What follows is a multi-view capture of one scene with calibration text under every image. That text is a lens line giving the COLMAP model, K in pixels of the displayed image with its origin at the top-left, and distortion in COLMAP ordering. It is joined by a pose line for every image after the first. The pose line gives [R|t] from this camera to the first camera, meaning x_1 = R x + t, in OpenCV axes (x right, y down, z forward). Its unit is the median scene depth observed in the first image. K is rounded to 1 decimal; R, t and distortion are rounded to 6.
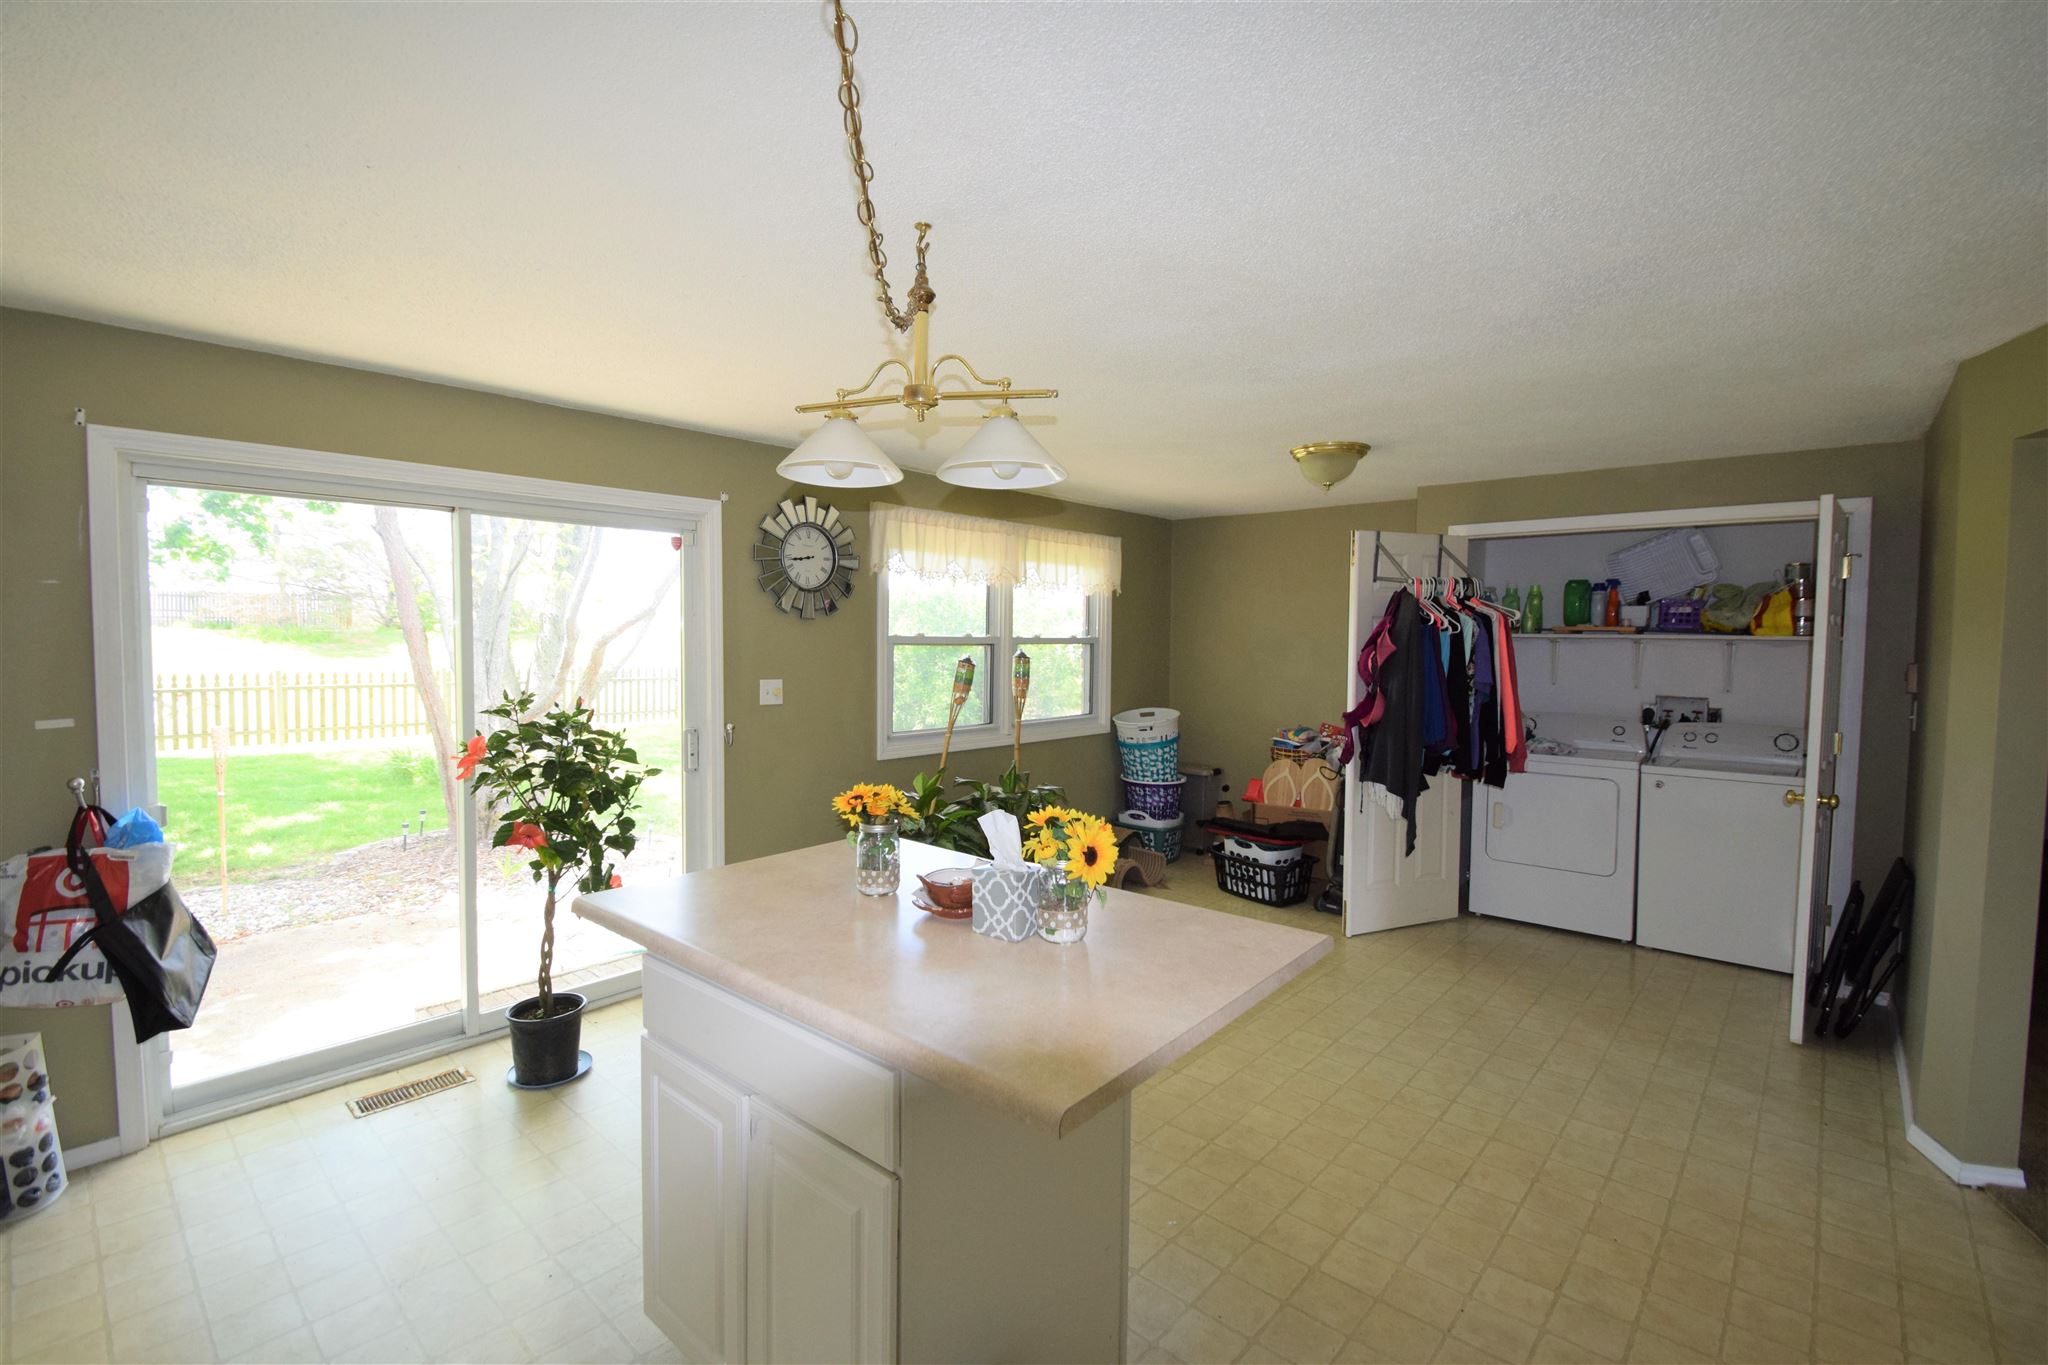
lens RADIAL K [[911.6, 0, 1019.0], [0, 911.6, 673.3], [0, 0, 1]] dist [0.000997, -0.012615]
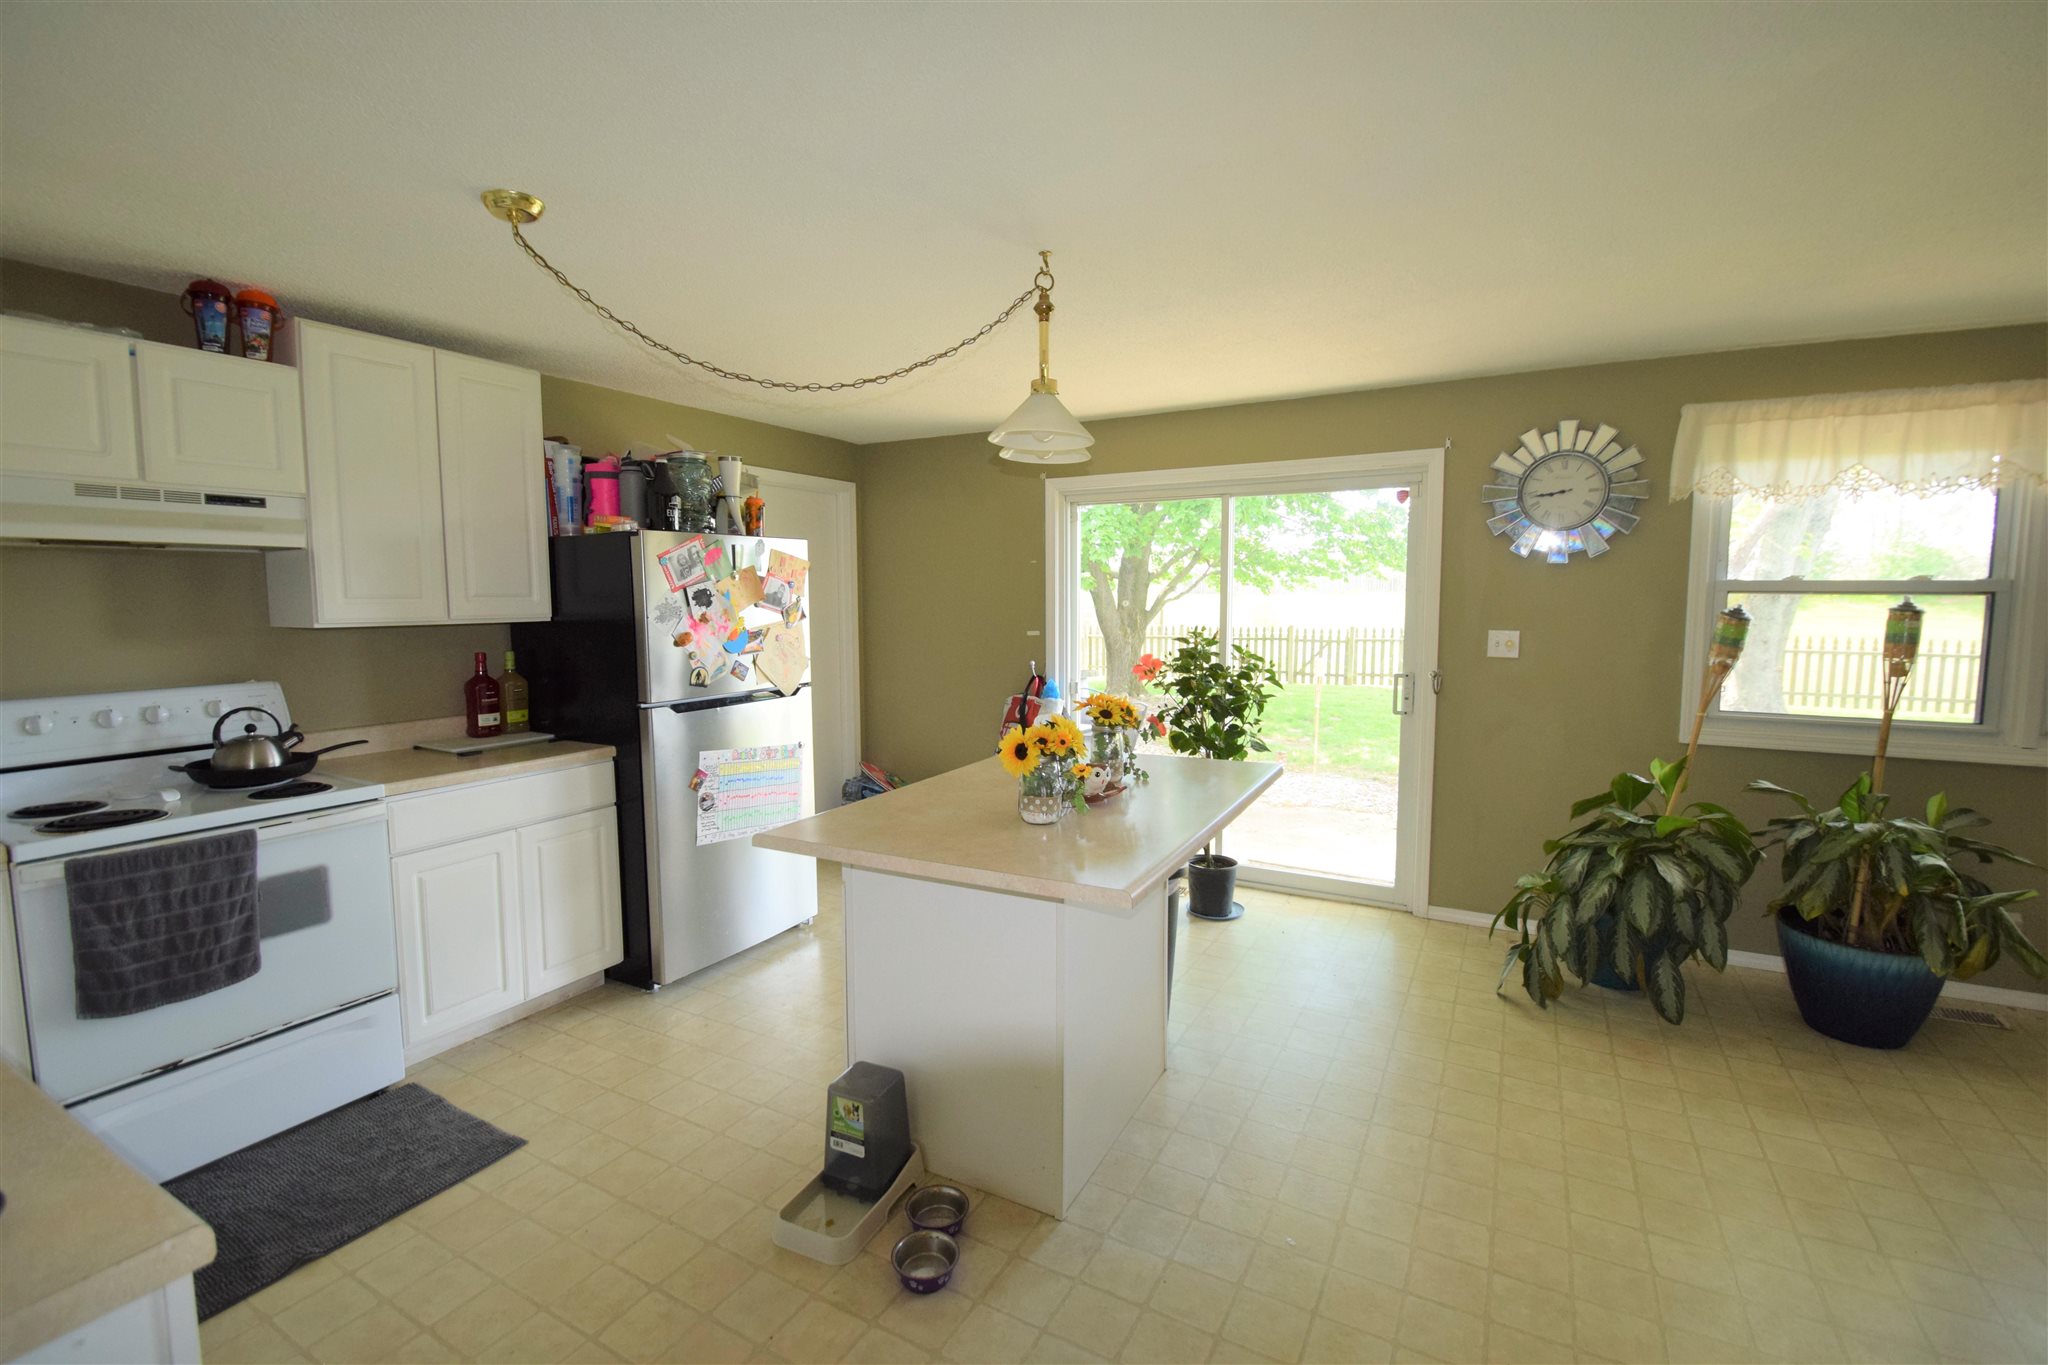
lens RADIAL K [[911.6, 0, 1019.0], [0, 911.6, 673.3], [0, 0, 1]] dist [0.000997, -0.012615]
pose [[0.218301, 0.074428, -0.973039, 0.512915], [-0.031905, 0.997099, 0.069111, 0.002051], [0.975360, 0.015958, 0.220042, 0.308613]]
